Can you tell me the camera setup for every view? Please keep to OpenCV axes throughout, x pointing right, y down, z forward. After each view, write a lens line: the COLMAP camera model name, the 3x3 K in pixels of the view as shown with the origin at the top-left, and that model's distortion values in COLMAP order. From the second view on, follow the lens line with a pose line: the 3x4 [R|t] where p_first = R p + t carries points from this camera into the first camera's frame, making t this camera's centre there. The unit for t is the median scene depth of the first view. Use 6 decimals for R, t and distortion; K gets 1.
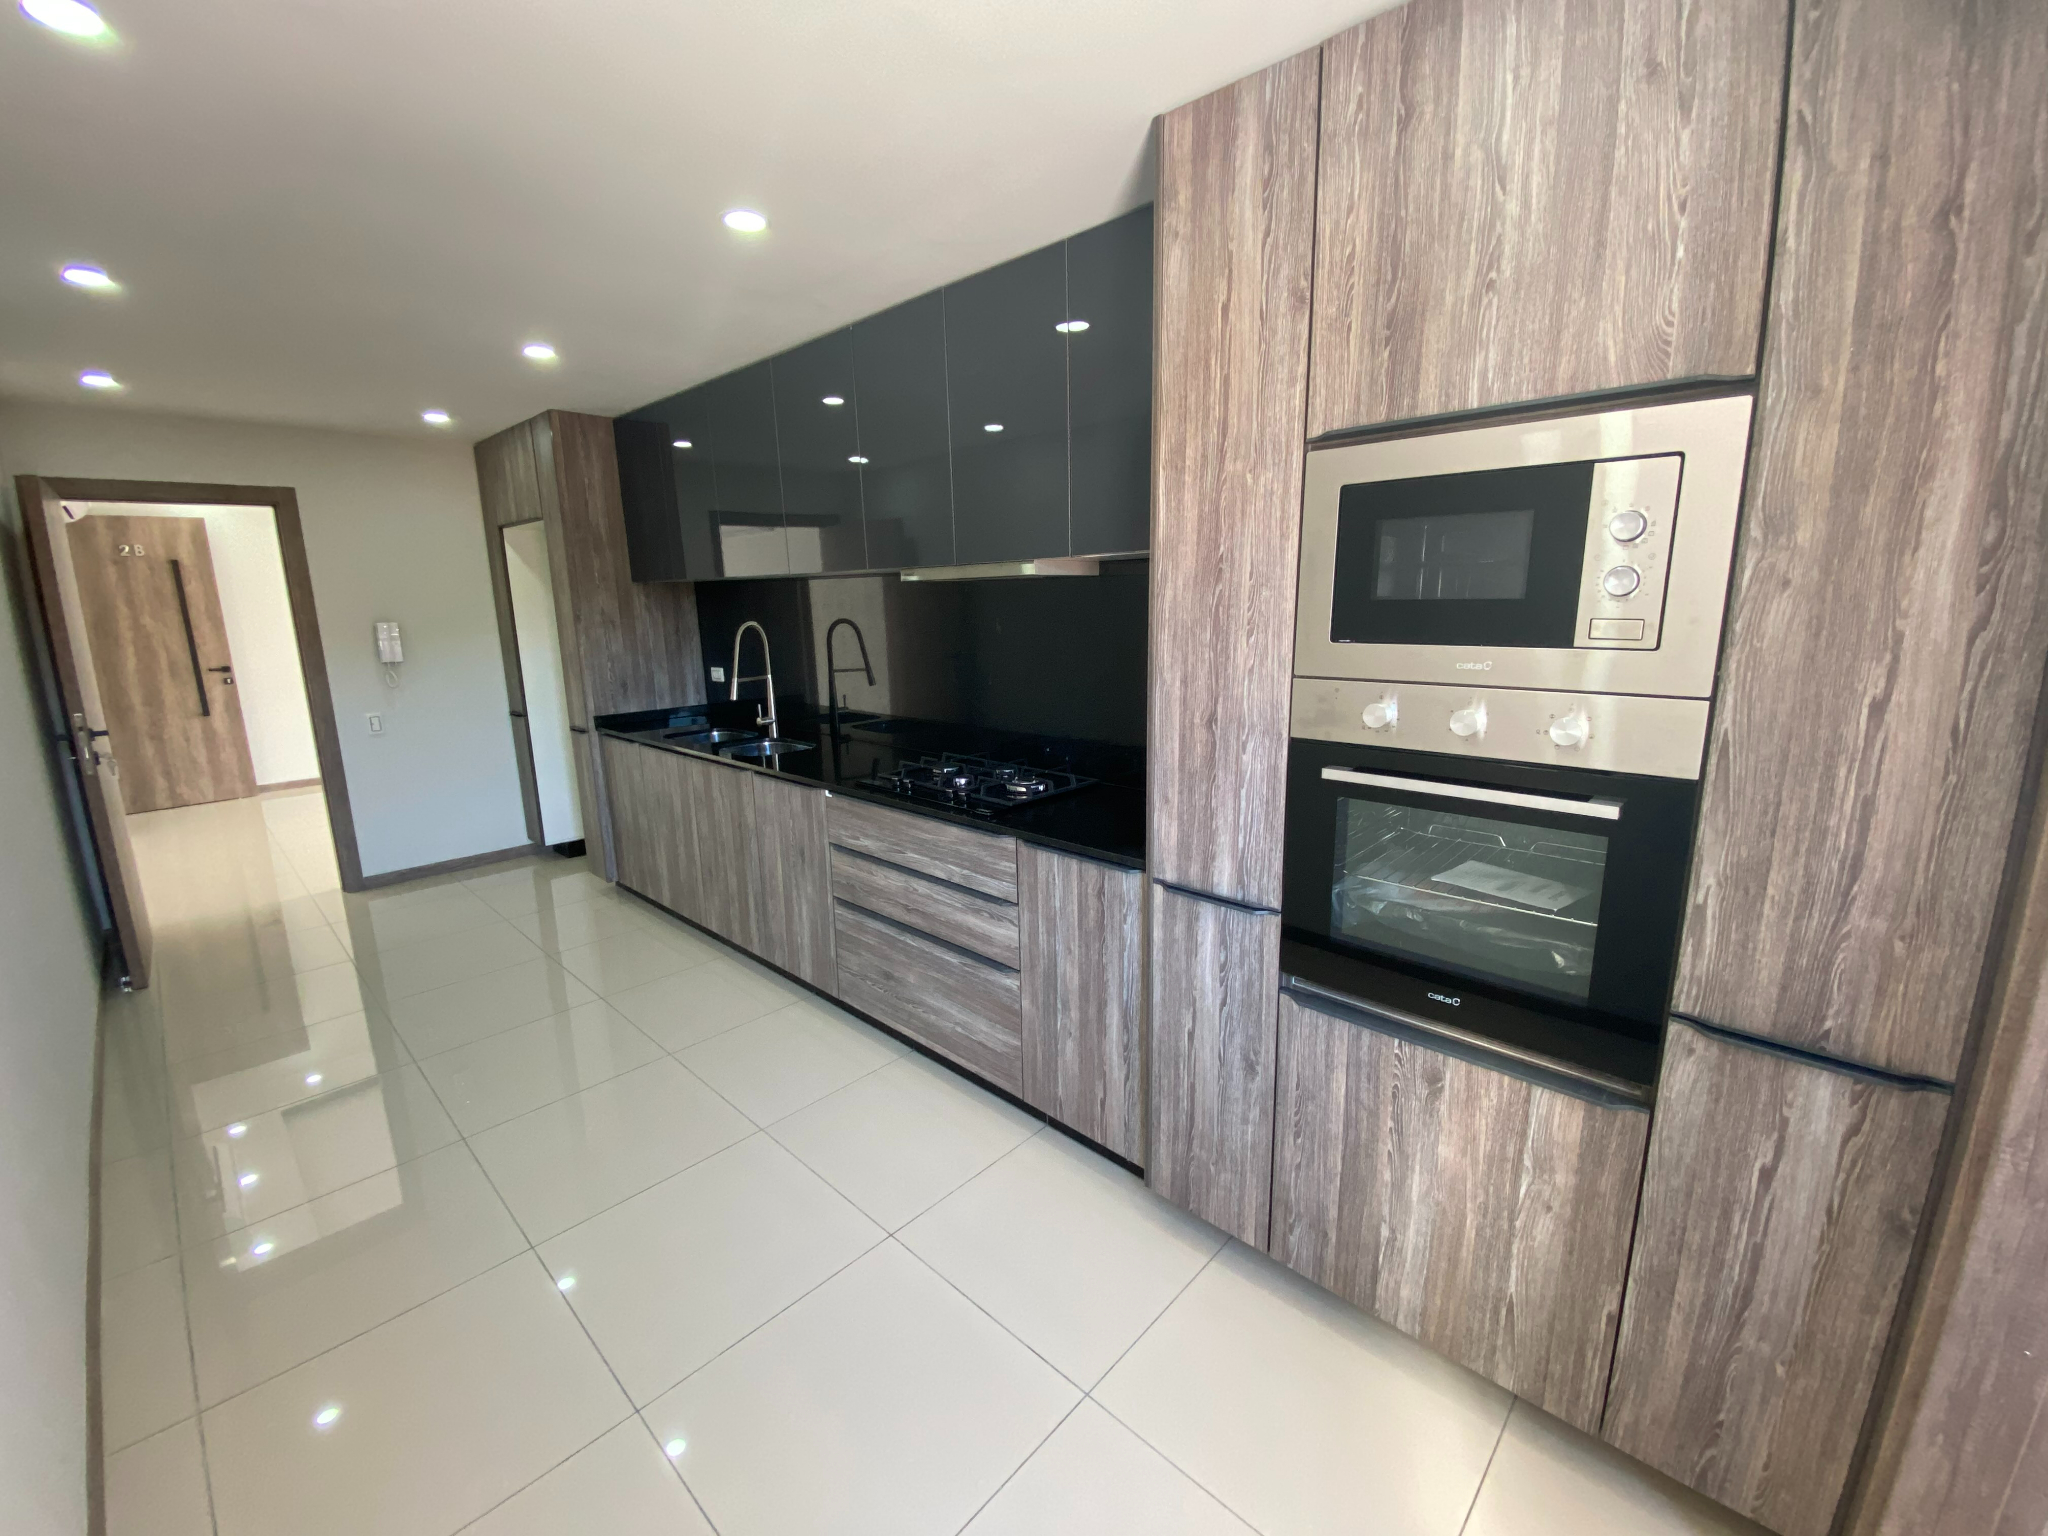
lens RADIAL K [[829.2, 0, 1019.0], [0, 829.2, 772.8], [0, 0, 1]] dist [-0.043363, -0.000532]
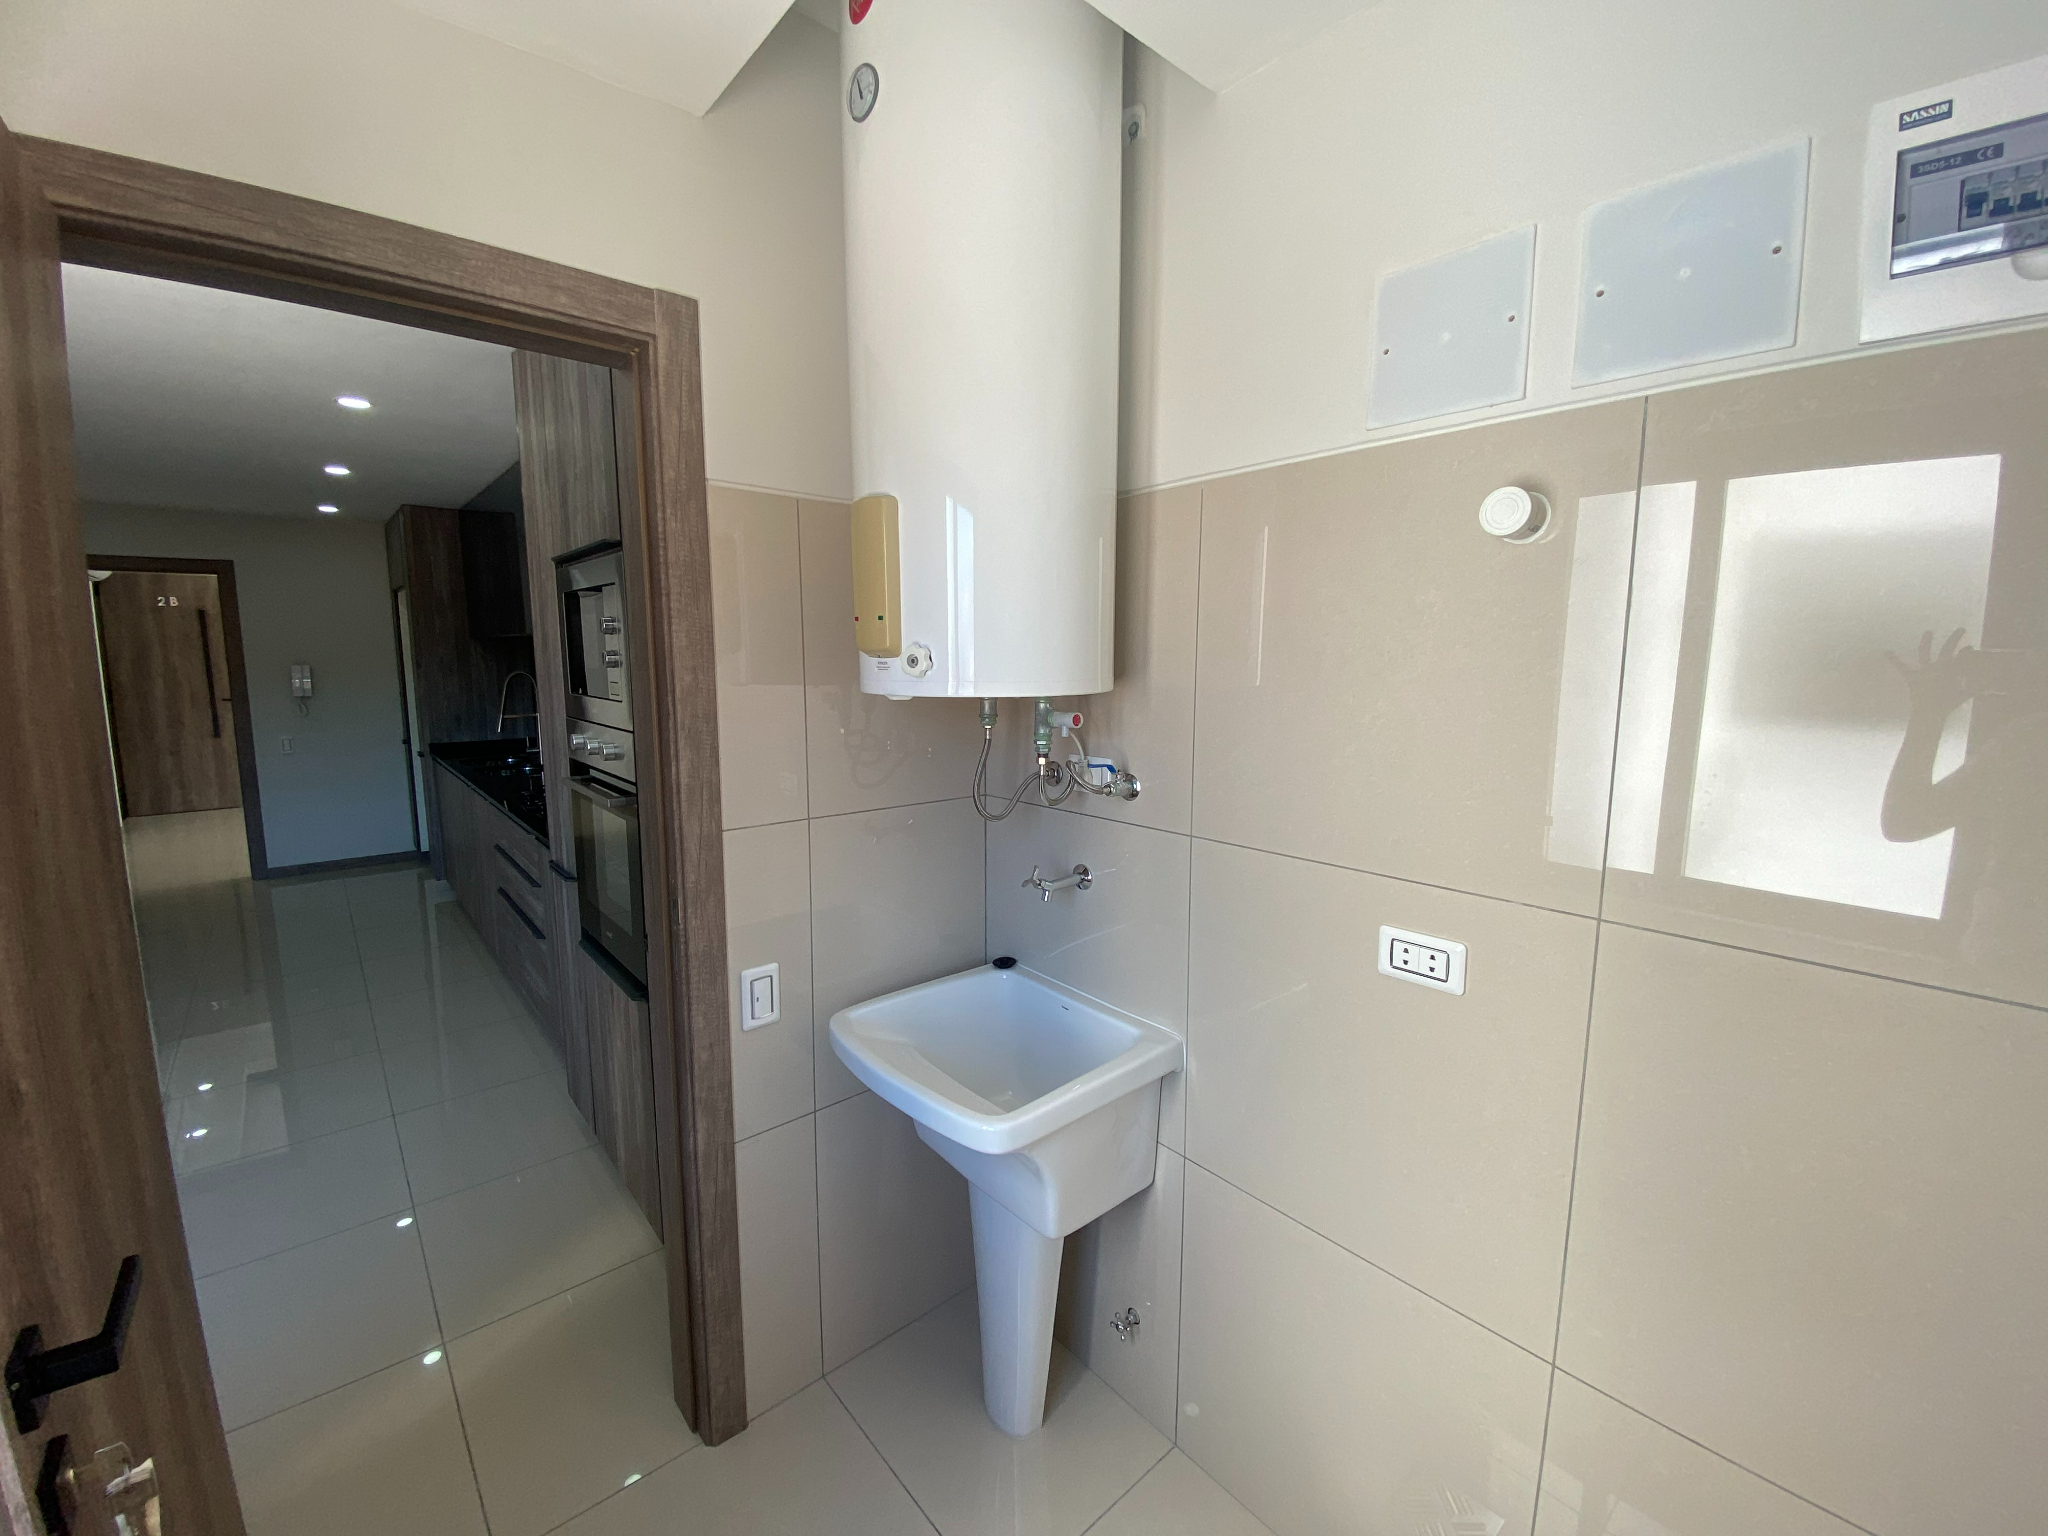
lens RADIAL K [[829.2, 0, 1019.0], [0, 829.2, 772.8], [0, 0, 1]] dist [-0.043363, -0.000532]
pose [[0.994934, 0.030709, -0.095724, 0.471417], [-0.036625, 0.997486, -0.060669, 0.015986], [0.093620, 0.063867, 0.993557, -0.128461]]
